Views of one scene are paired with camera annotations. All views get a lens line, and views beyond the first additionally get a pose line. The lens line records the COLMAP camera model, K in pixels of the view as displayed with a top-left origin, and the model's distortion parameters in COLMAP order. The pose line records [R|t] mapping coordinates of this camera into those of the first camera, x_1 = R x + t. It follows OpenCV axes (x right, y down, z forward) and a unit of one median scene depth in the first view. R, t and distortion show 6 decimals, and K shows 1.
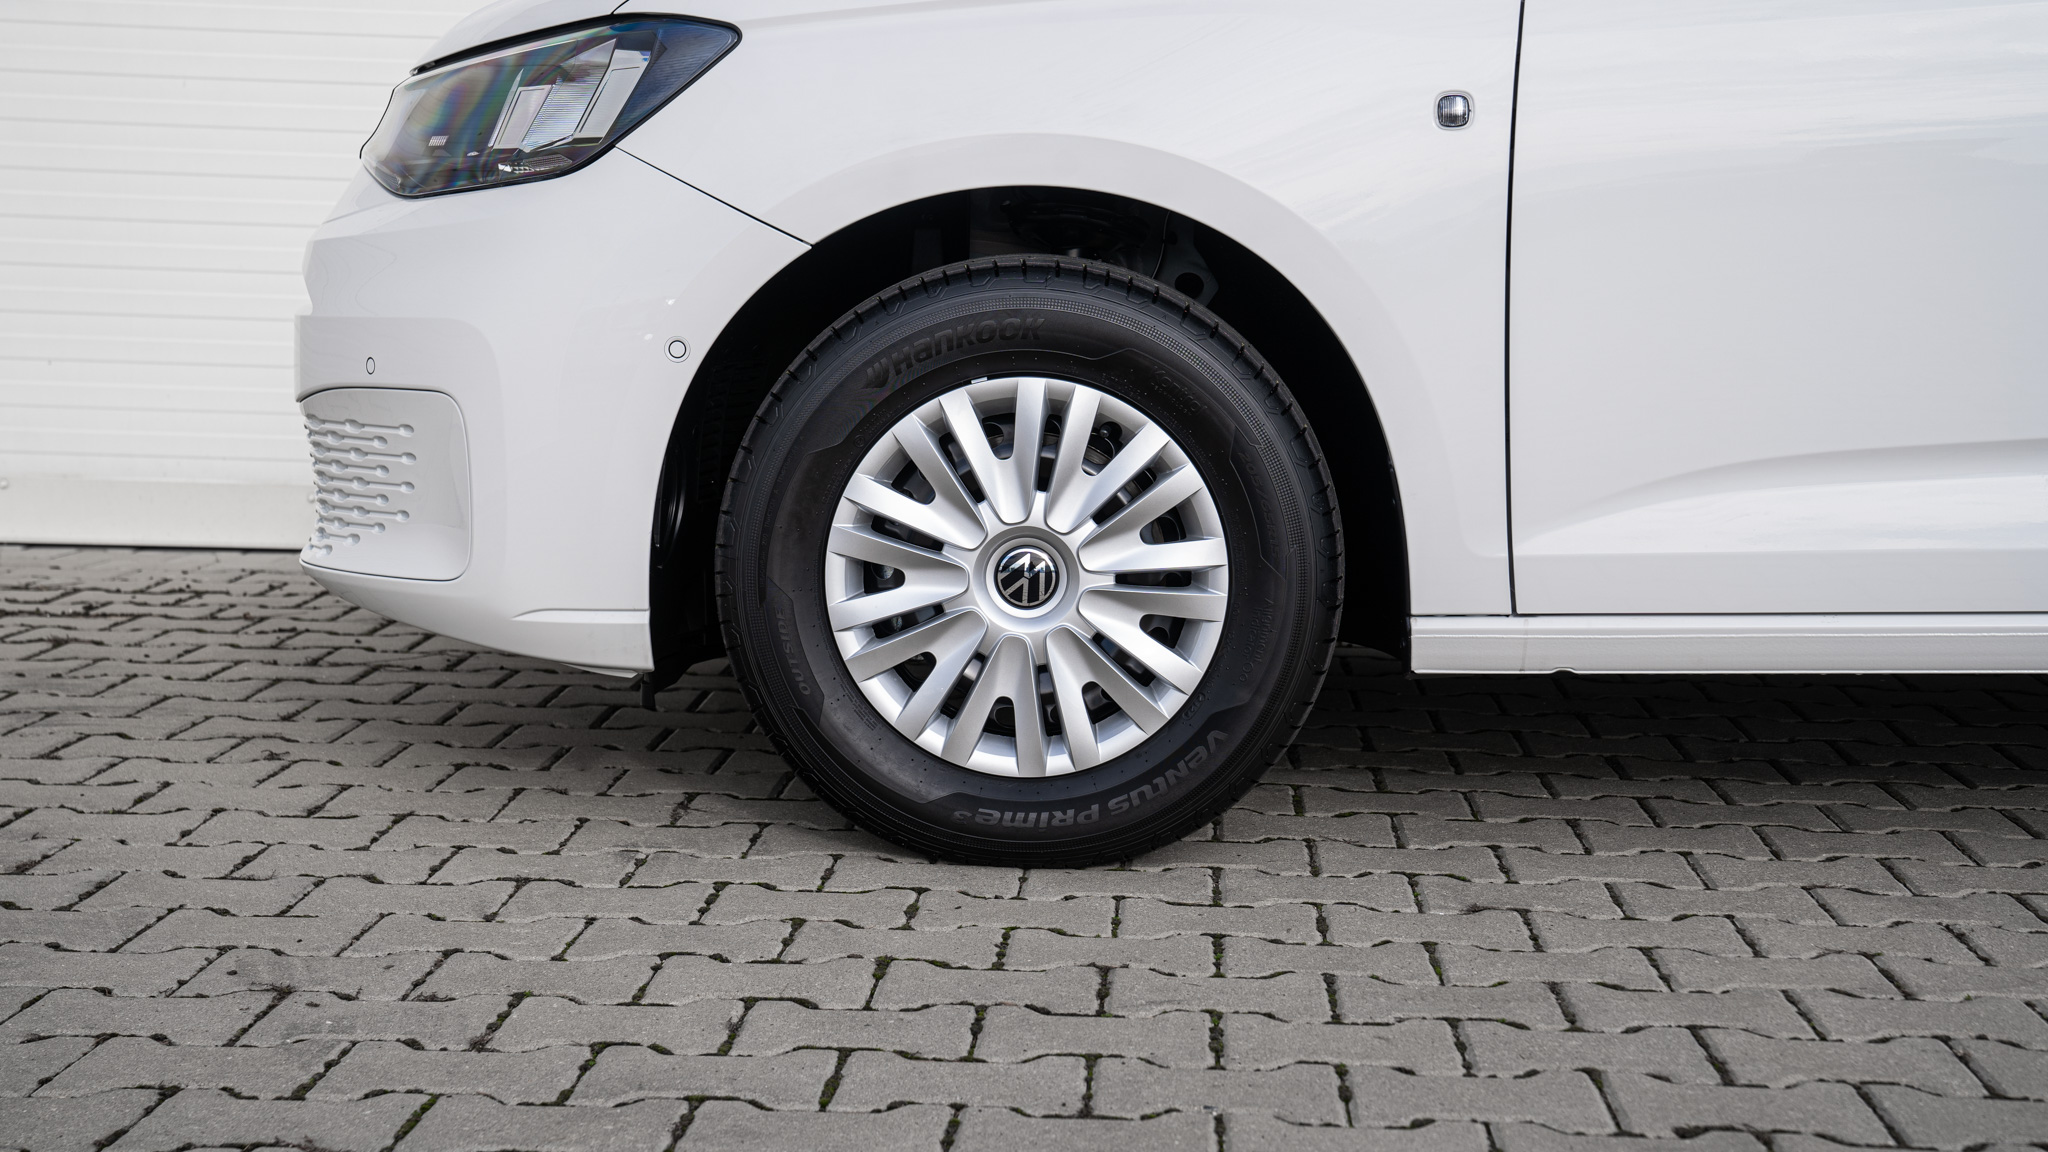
lens RADIAL K [[2679.4, 0, 1024.0], [0, 2679.4, 576.0], [0, 0, 1]] dist [-0.007663, 0.562148]
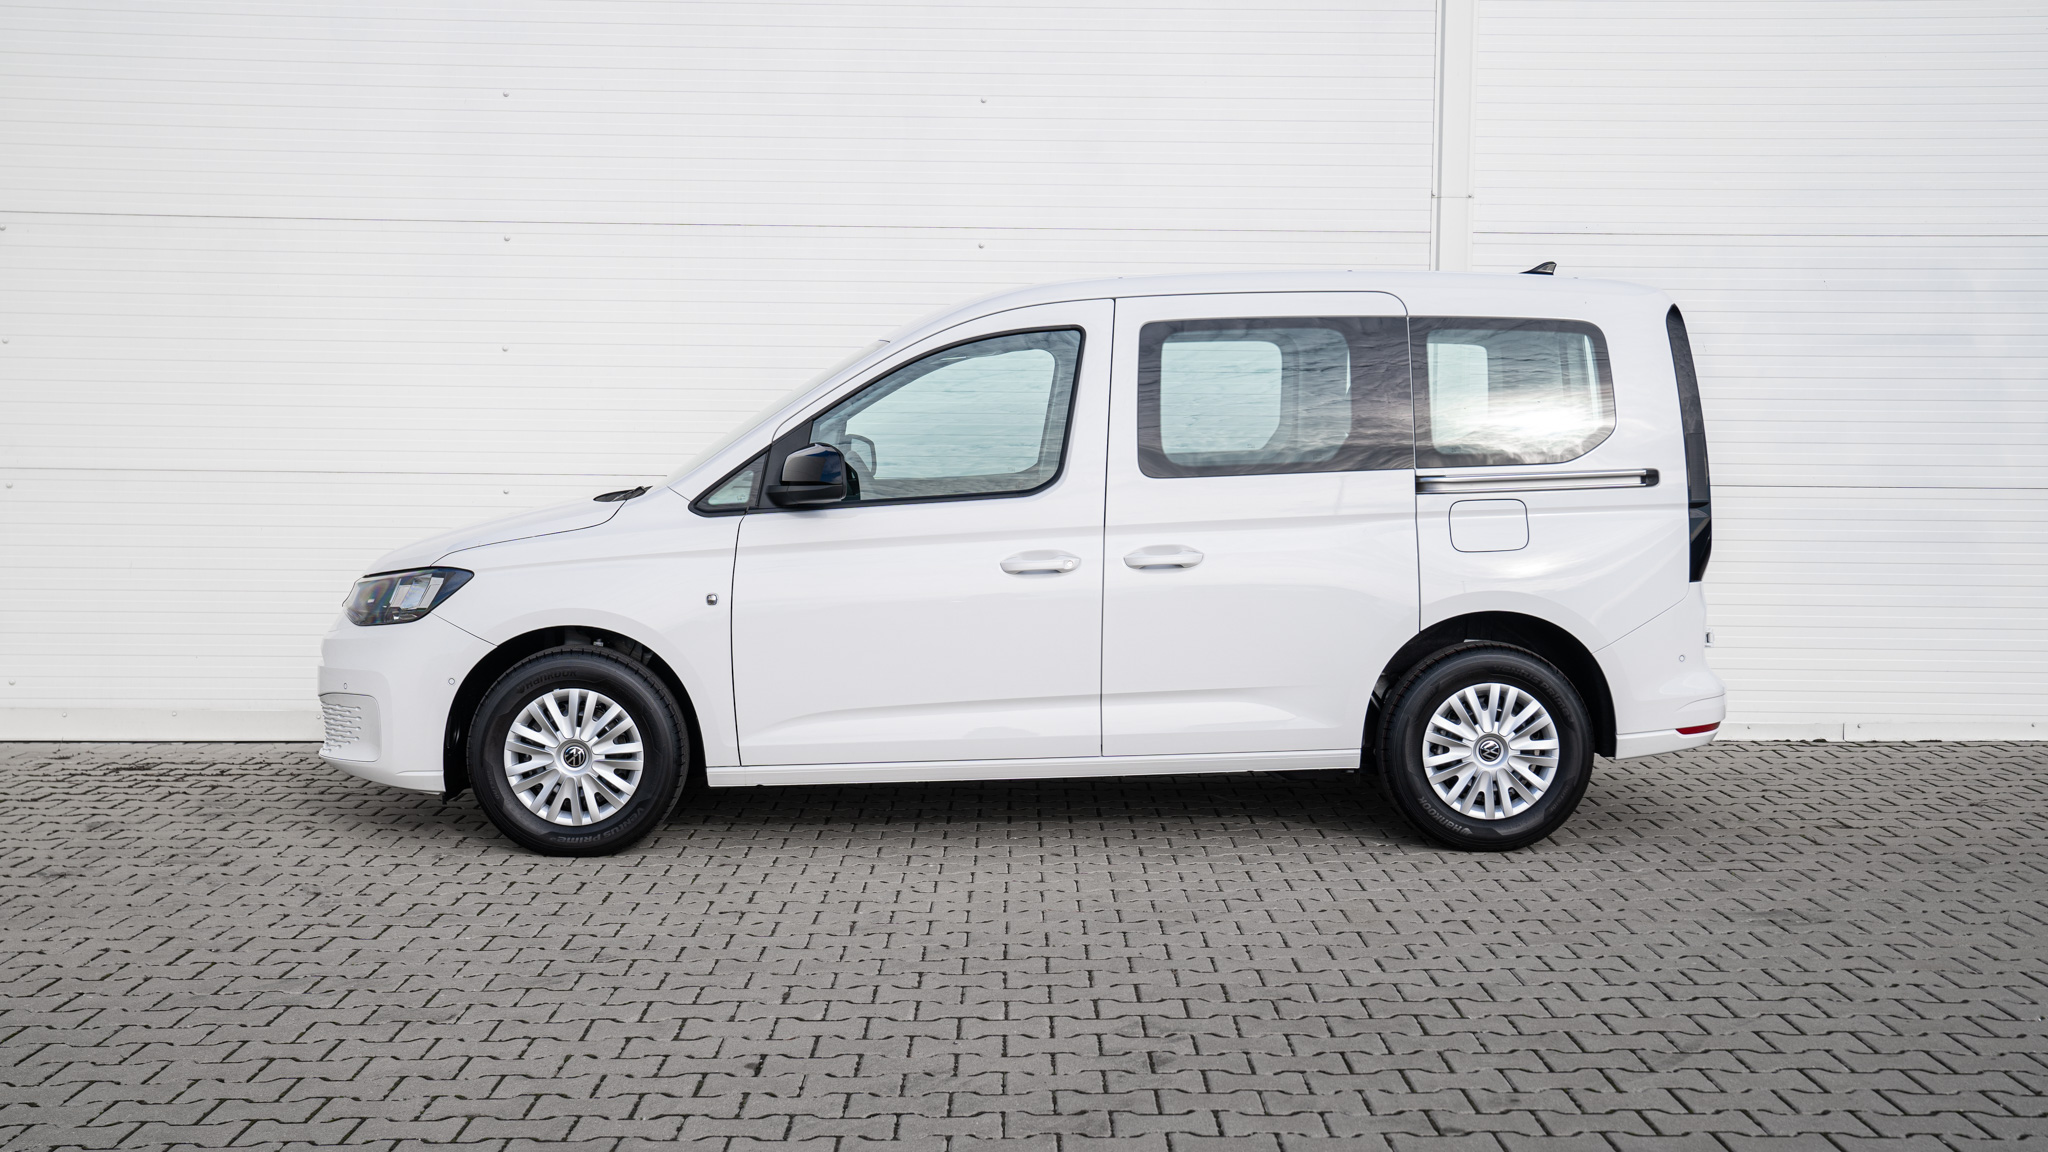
lens RADIAL K [[2343.5, 0, 1024.0], [0, 2343.5, 576.0], [0, 0, 1]] dist [0.026633, 0.268343]
pose [[0.999026, -0.016305, 0.041003, 0.387604], [0.018646, 0.998179, -0.057361, -0.040055], [-0.039993, 0.058069, 0.997511, -1.577021]]
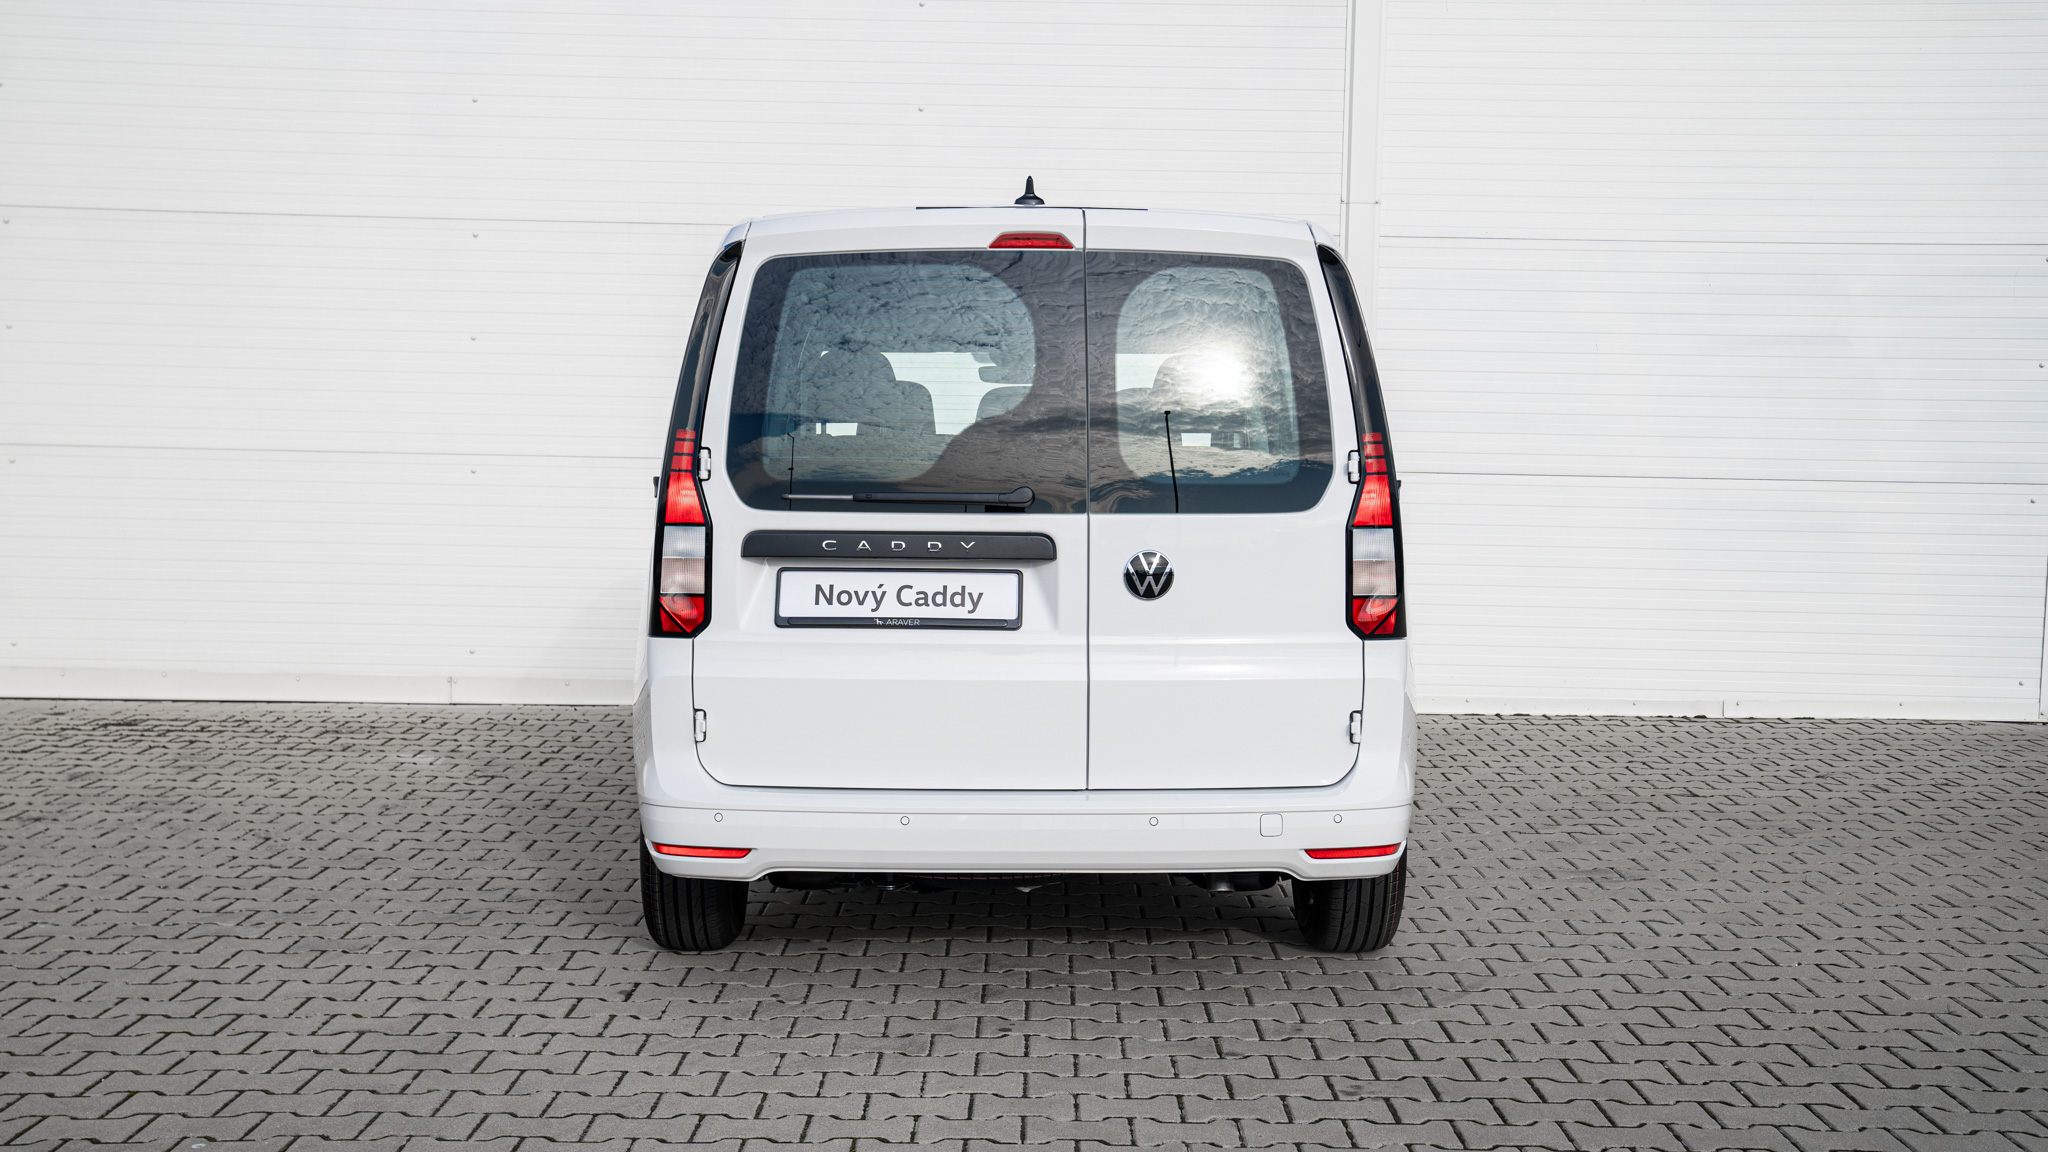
lens RADIAL K [[2300.0, 0, 1024.0], [0, 2300.0, 576.0], [0, 0, 1]] dist [0.029119, 0.285565]
pose [[0.999748, -0.006187, 0.021569, 0.549260], [0.007218, 0.998820, -0.048031, -0.030282], [-0.021247, 0.048175, 0.998613, -1.742670]]
